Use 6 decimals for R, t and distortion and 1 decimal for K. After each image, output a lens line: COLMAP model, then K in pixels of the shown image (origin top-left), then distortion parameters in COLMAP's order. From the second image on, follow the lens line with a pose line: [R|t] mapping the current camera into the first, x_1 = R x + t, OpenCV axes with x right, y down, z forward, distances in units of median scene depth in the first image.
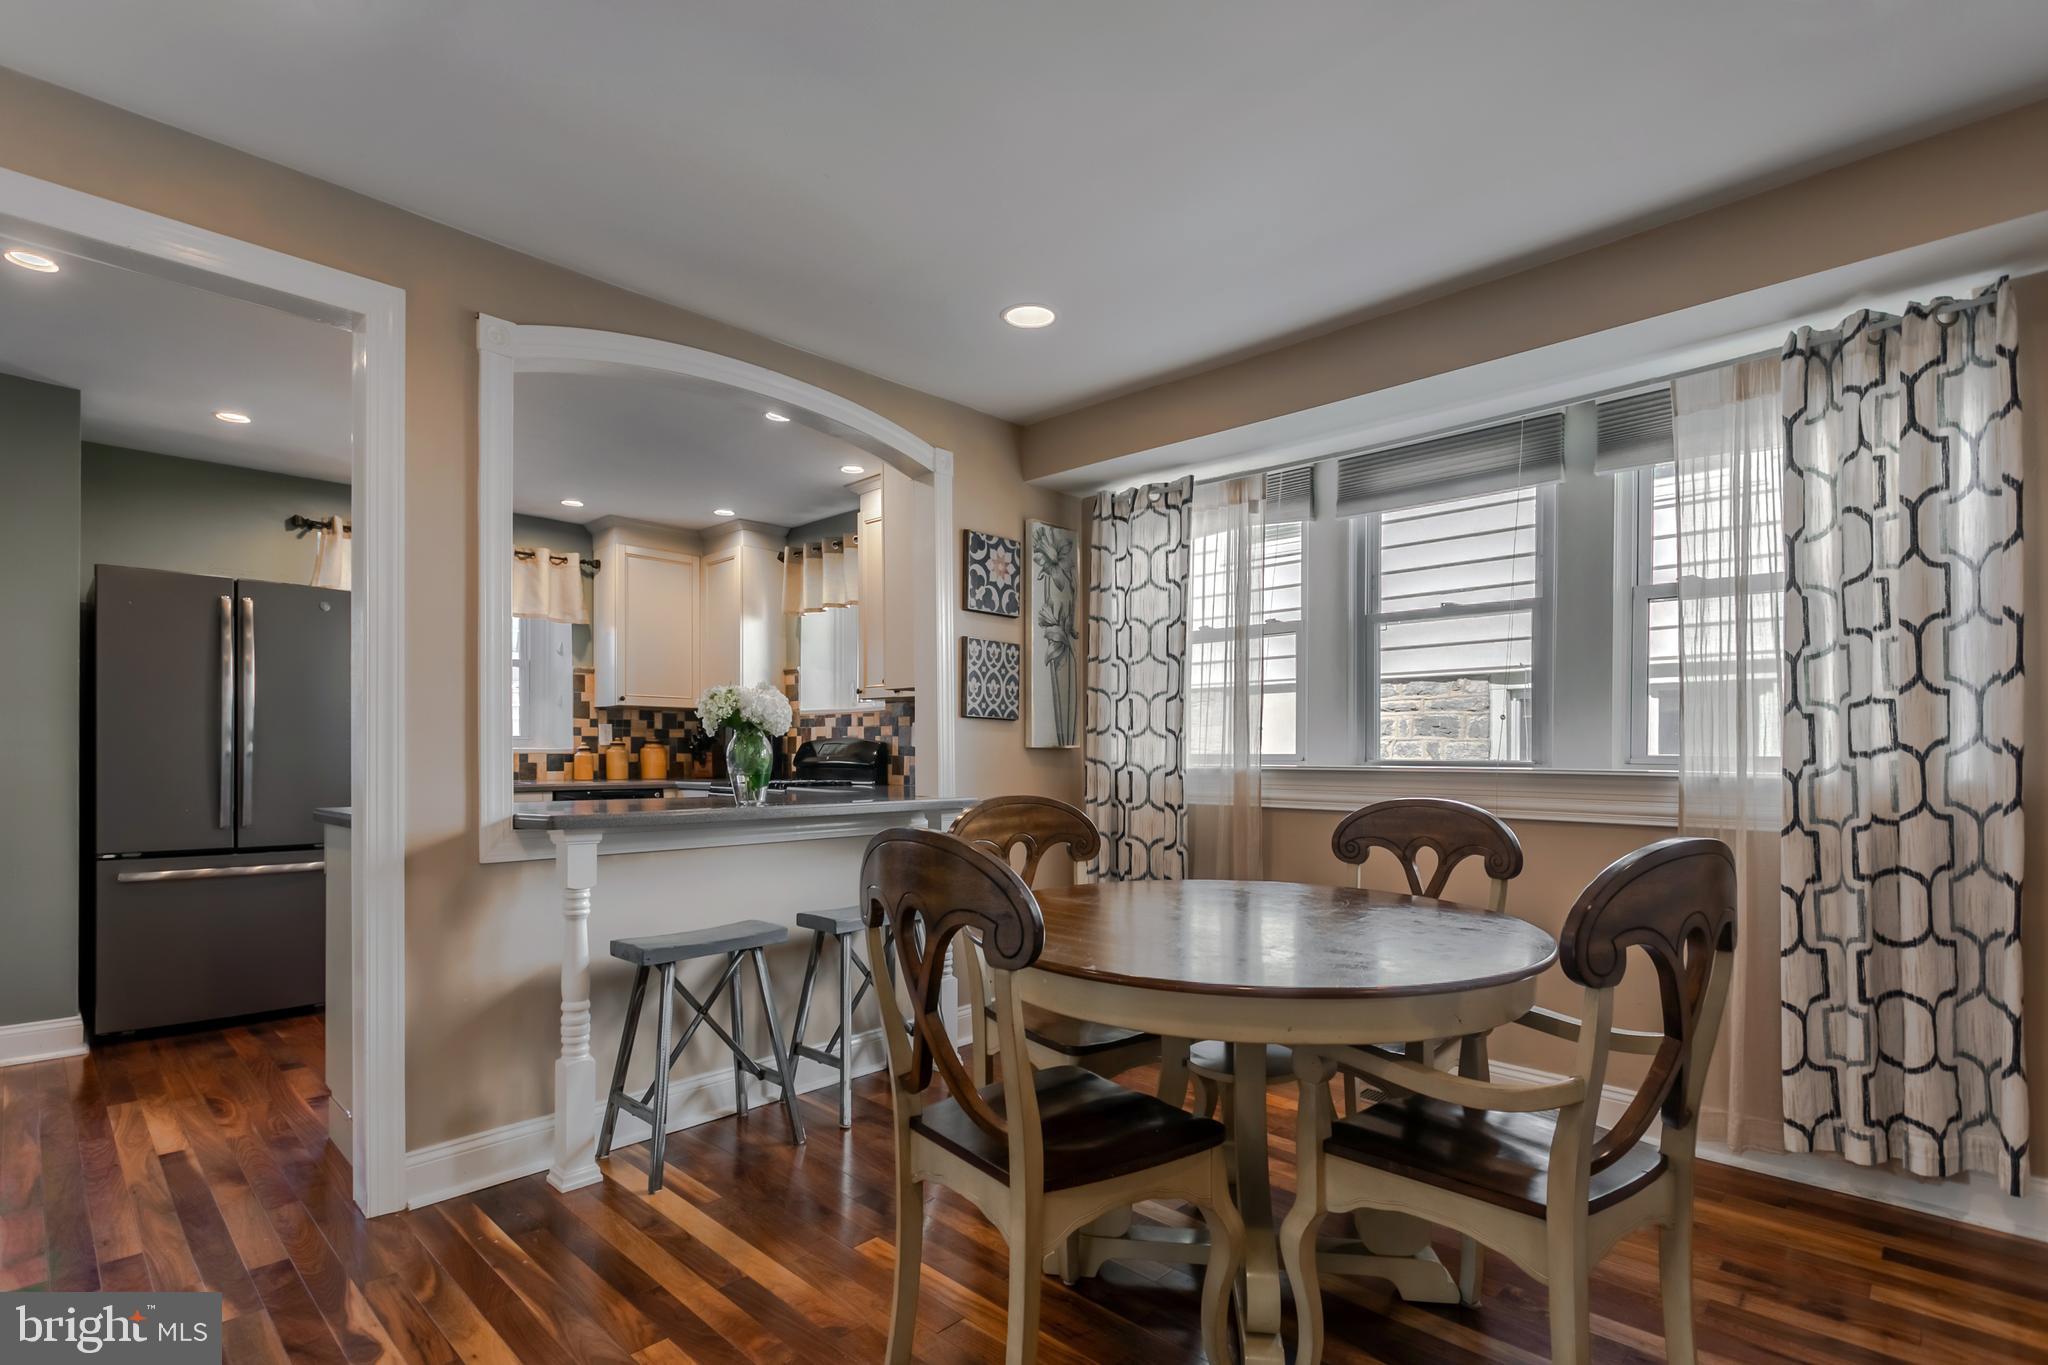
lens RADIAL K [[980.7, 0, 1026.1], [0, 980.7, 755.1], [0, 0, 1]] dist [-0.004068, 0.005394]
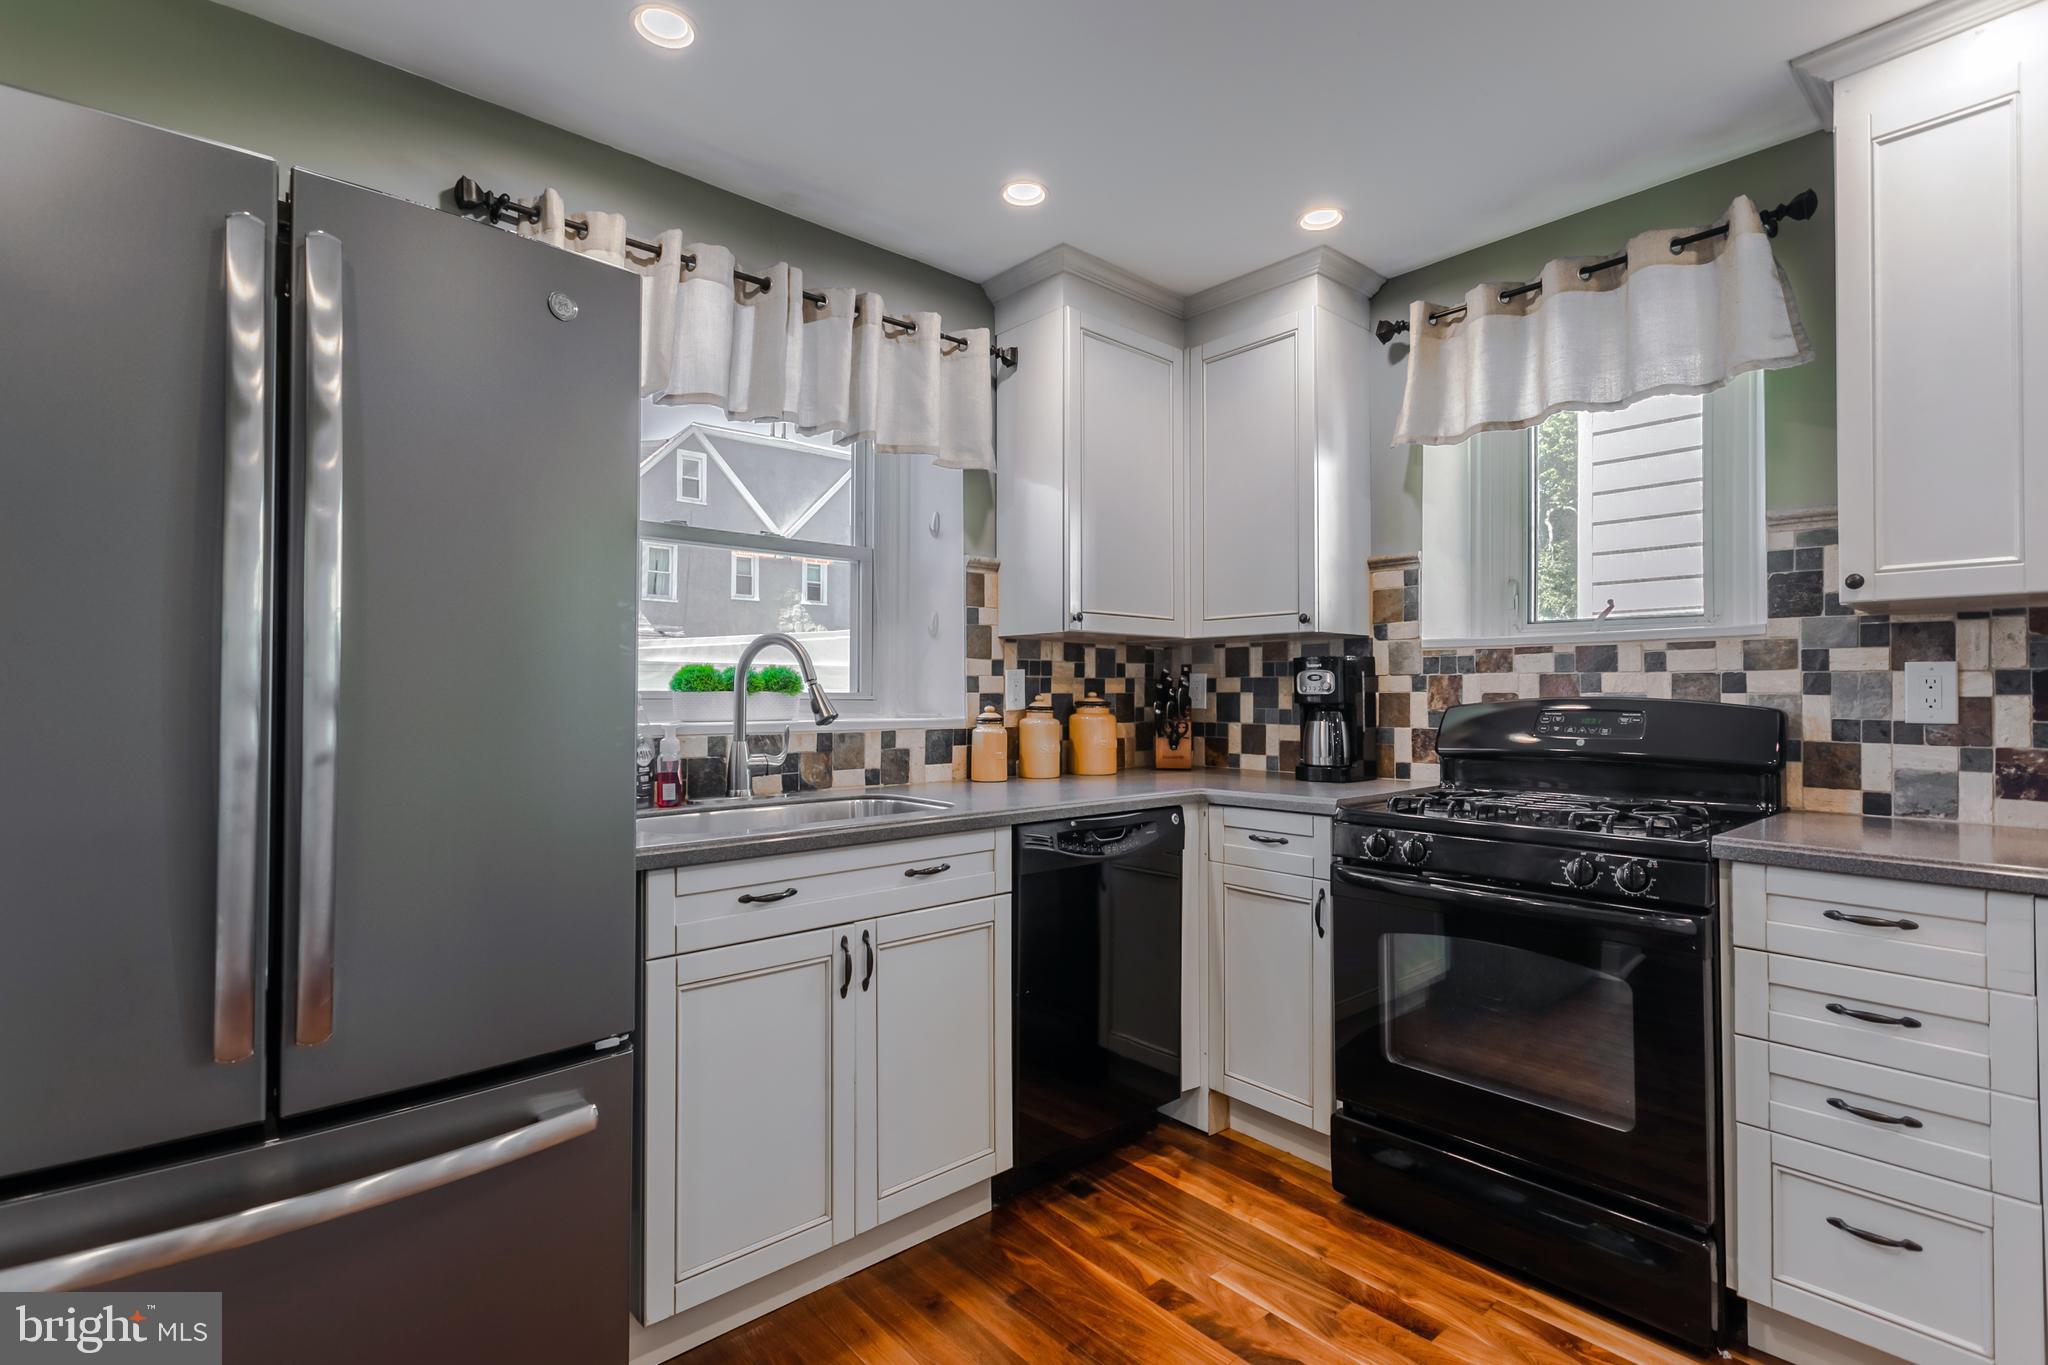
lens RADIAL K [[980.7, 0, 1110.8], [0, 980.7, 674.3], [0, 0, 1]] dist [-0.004068, 0.005394]
pose [[0.999014, -0.007440, -0.043761, -0.553891], [0.006444, 0.999718, -0.022872, -0.026792], [0.043919, 0.022568, 0.998780, 0.749327]]
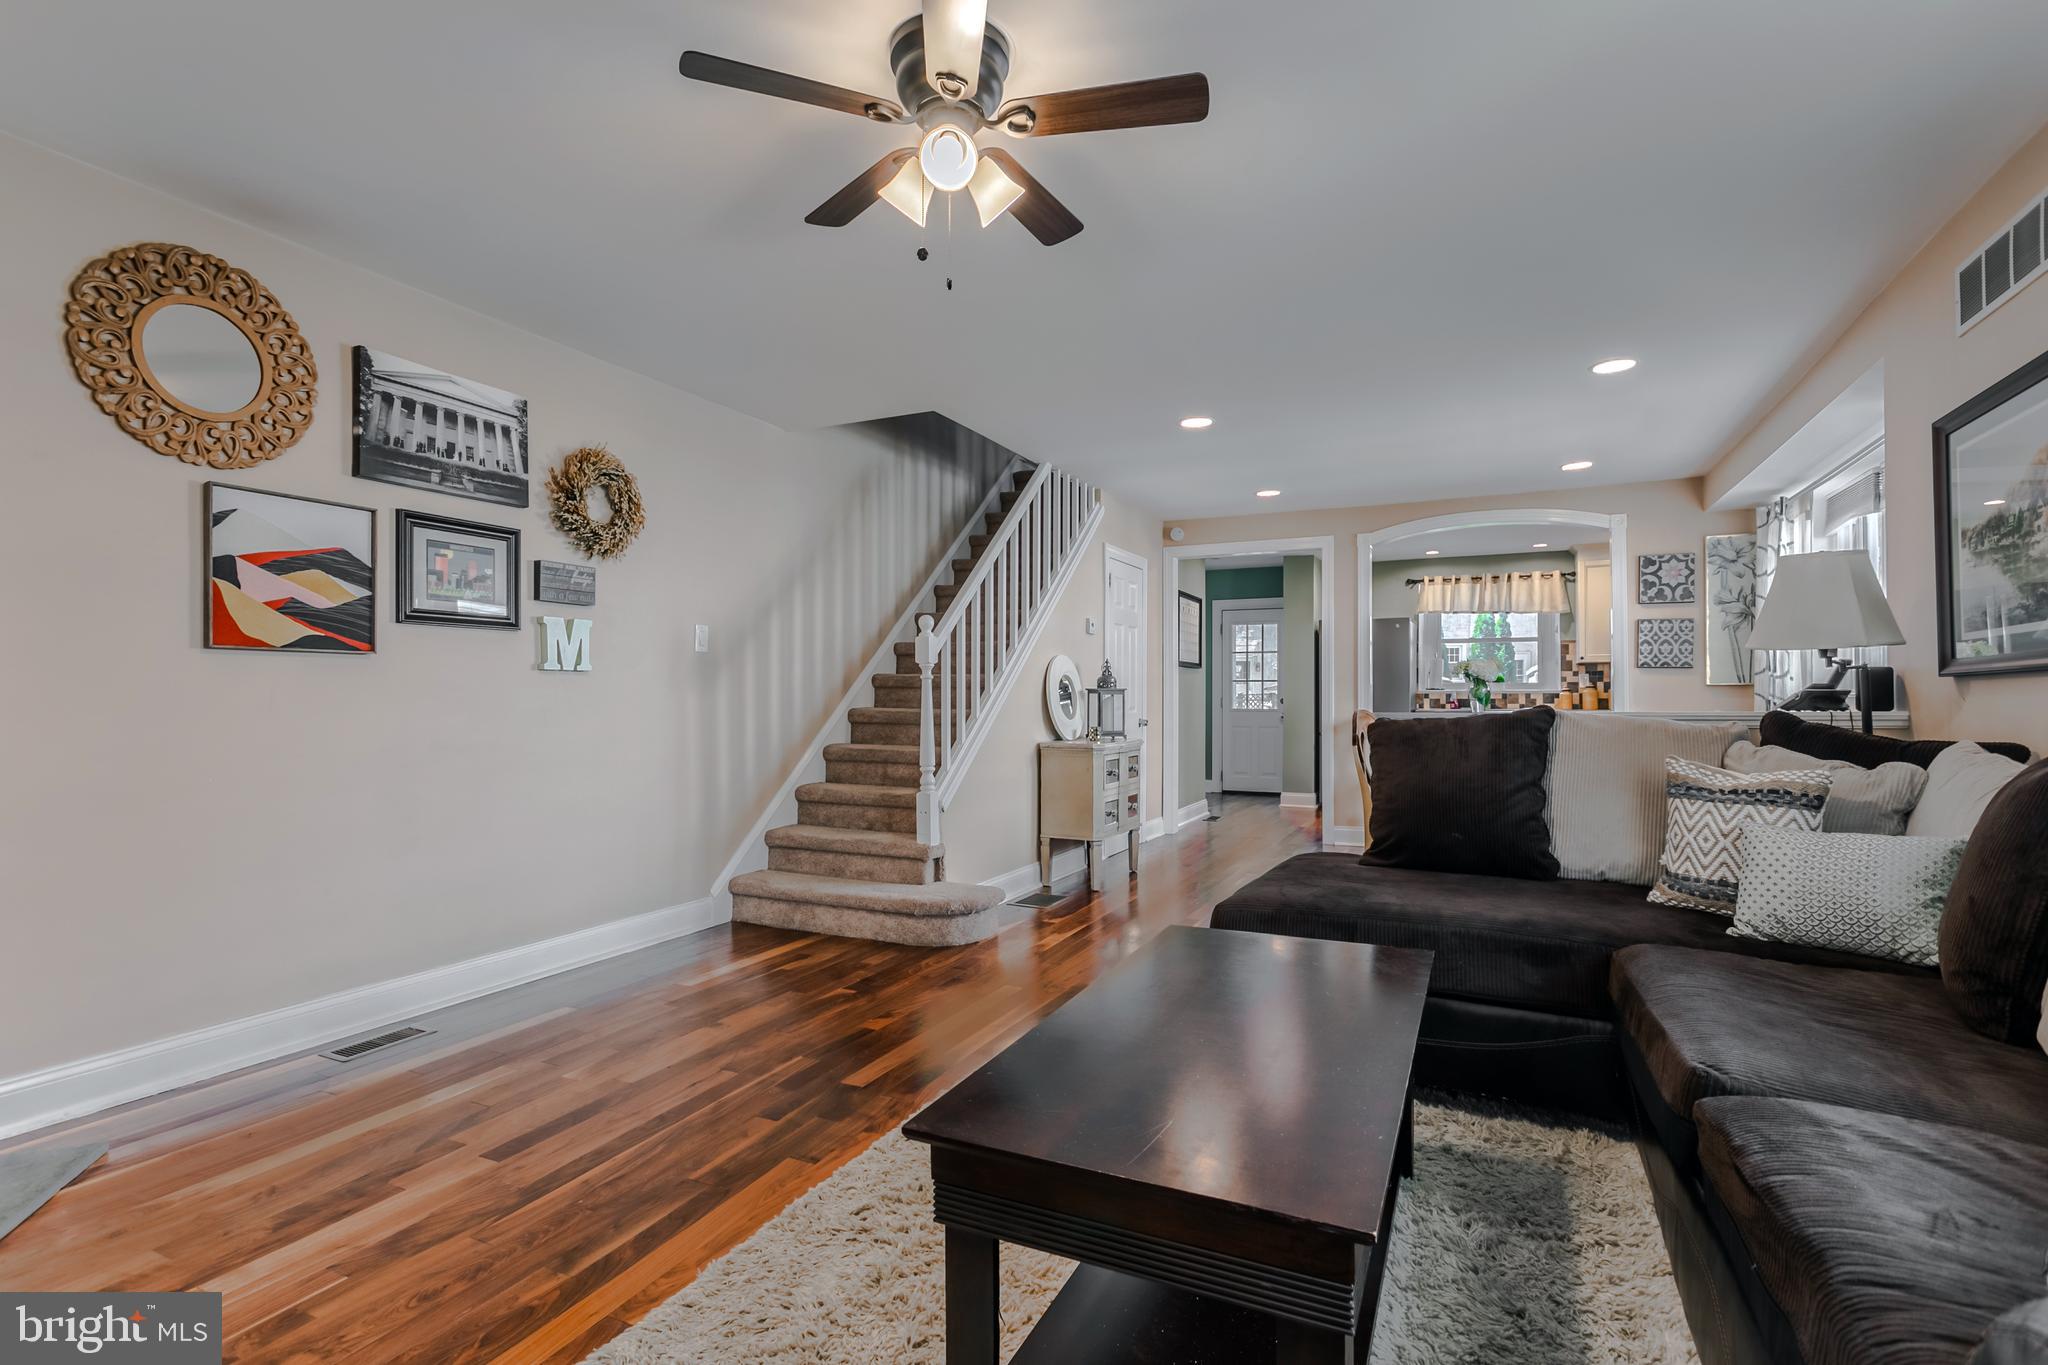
lens RADIAL K [[937.5, 0, 1021.2], [0, 937.5, 693.0], [0, 0, 1]] dist [0.013892, -0.001330]
pose [[0.322329, -0.008609, -0.946589, 1.069082], [-0.000380, 0.999957, -0.009224, 0.018816], [0.946628, 0.003333, 0.322312, -0.495784]]
